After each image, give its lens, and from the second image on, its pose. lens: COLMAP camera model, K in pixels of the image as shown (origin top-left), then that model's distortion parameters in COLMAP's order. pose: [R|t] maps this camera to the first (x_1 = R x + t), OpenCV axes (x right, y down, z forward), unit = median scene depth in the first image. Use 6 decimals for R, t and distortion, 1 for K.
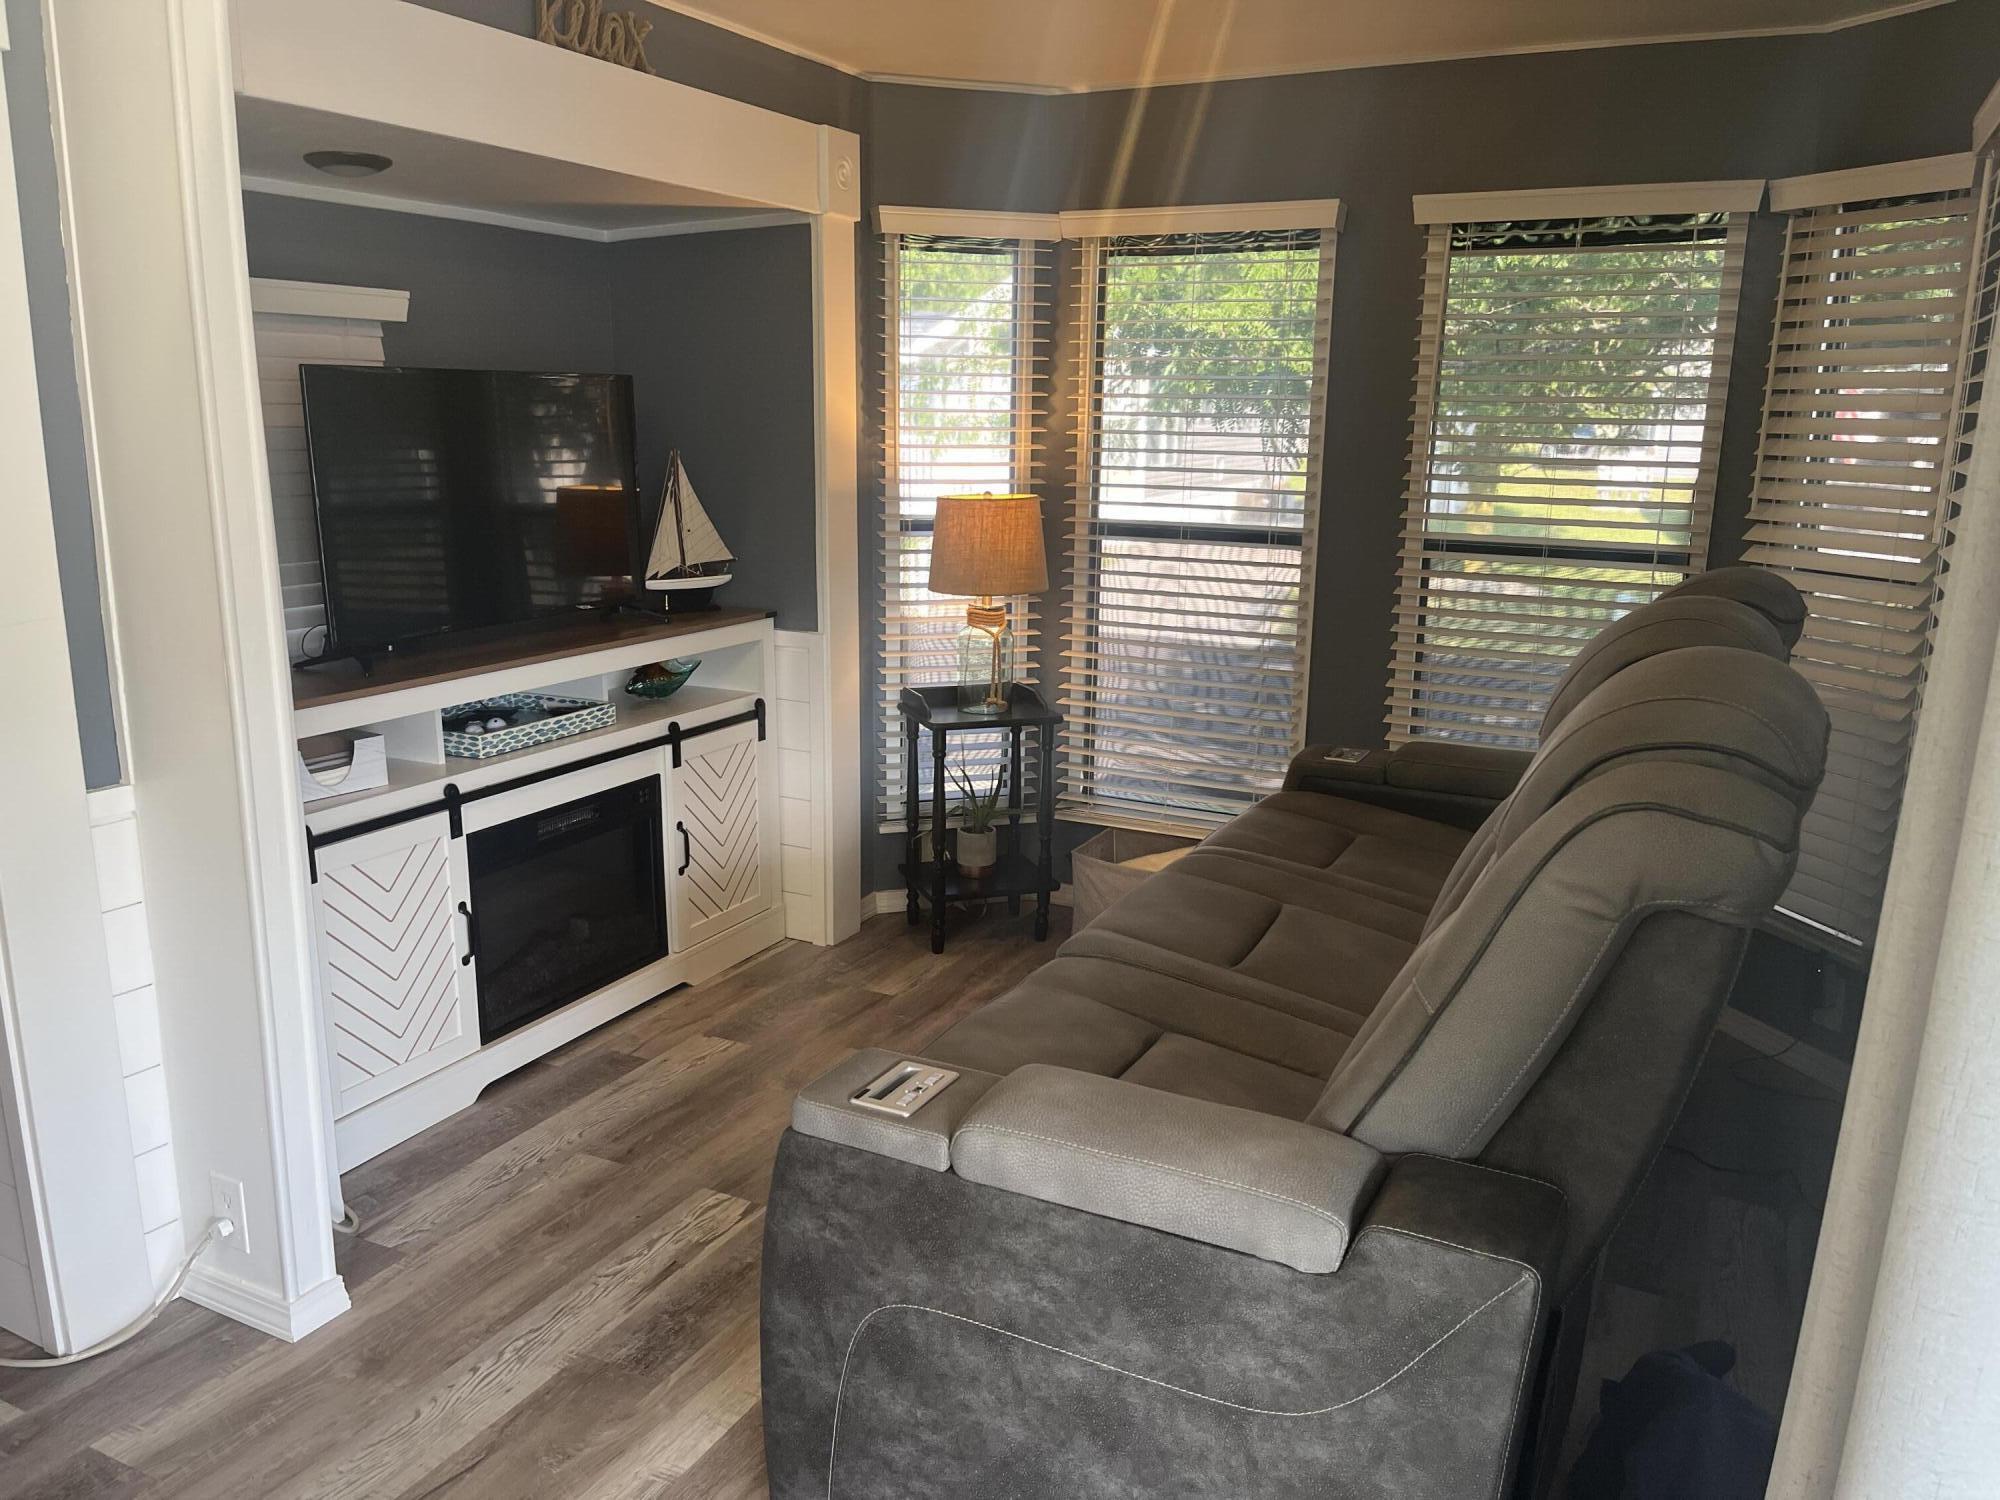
lens RADIAL K [[1513.5, 0, 996.5], [0, 1513.5, 758.6], [0, 0, 1]] dist [0.025436, -0.001246]
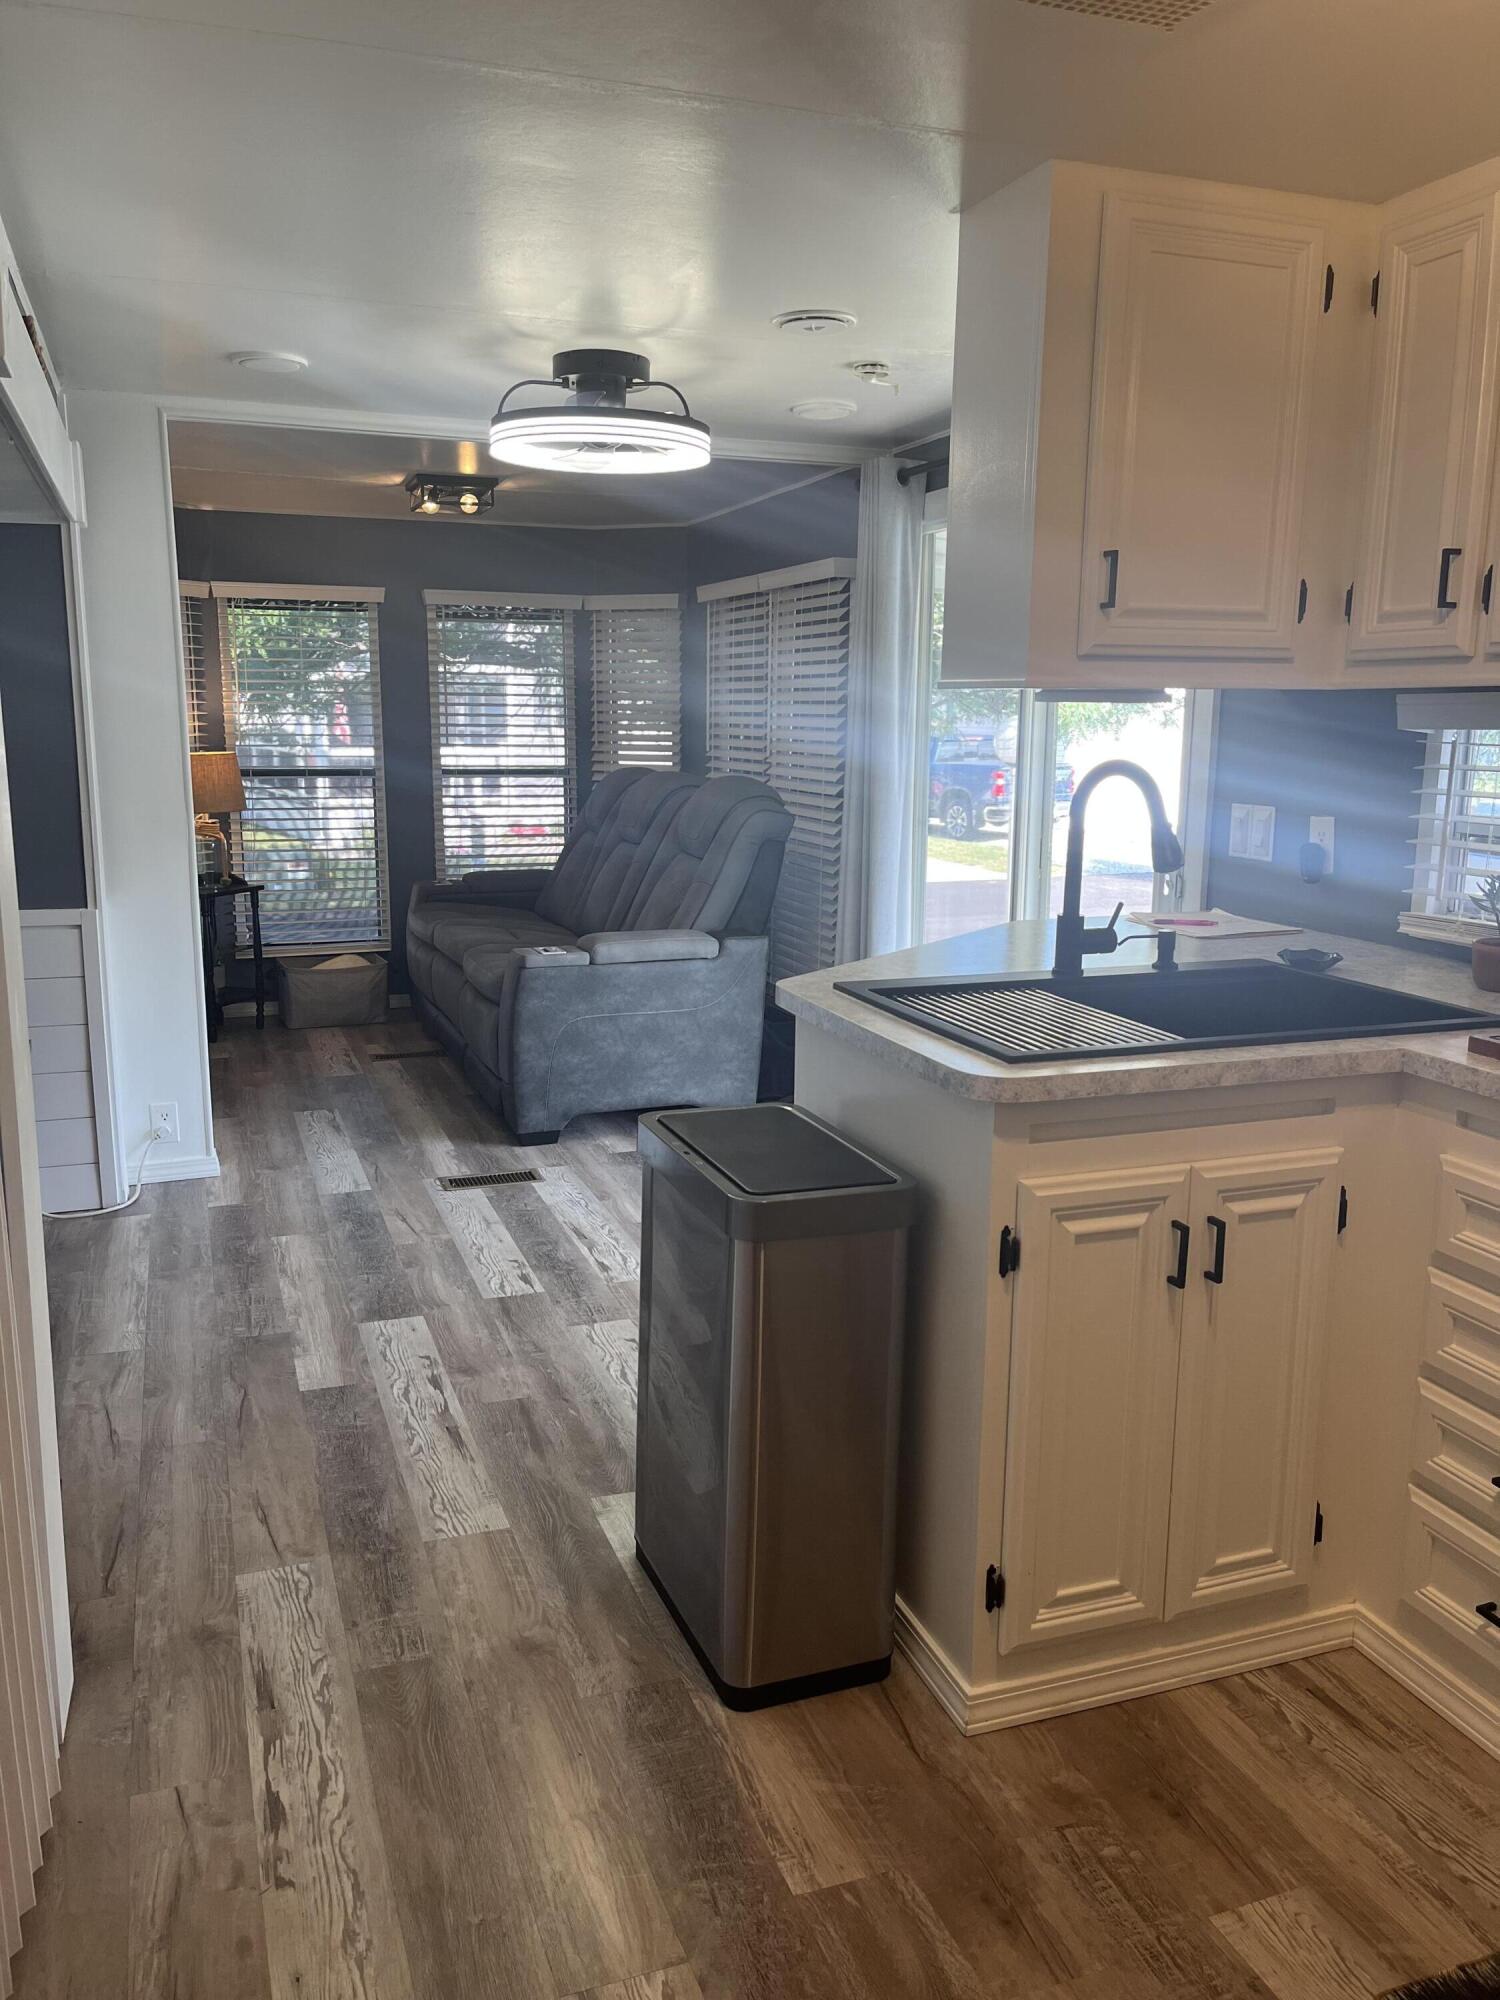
lens RADIAL K [[1513.5, 0, 746.9], [0, 1513.5, 1001.6], [0, 0, 1]] dist [0.025436, -0.001246]
pose [[0.674382, -0.149769, 0.723034, -1.459918], [0.170843, 0.984291, 0.044539, 0.202270], [-0.718346, 0.093489, 0.689375, -0.903535]]
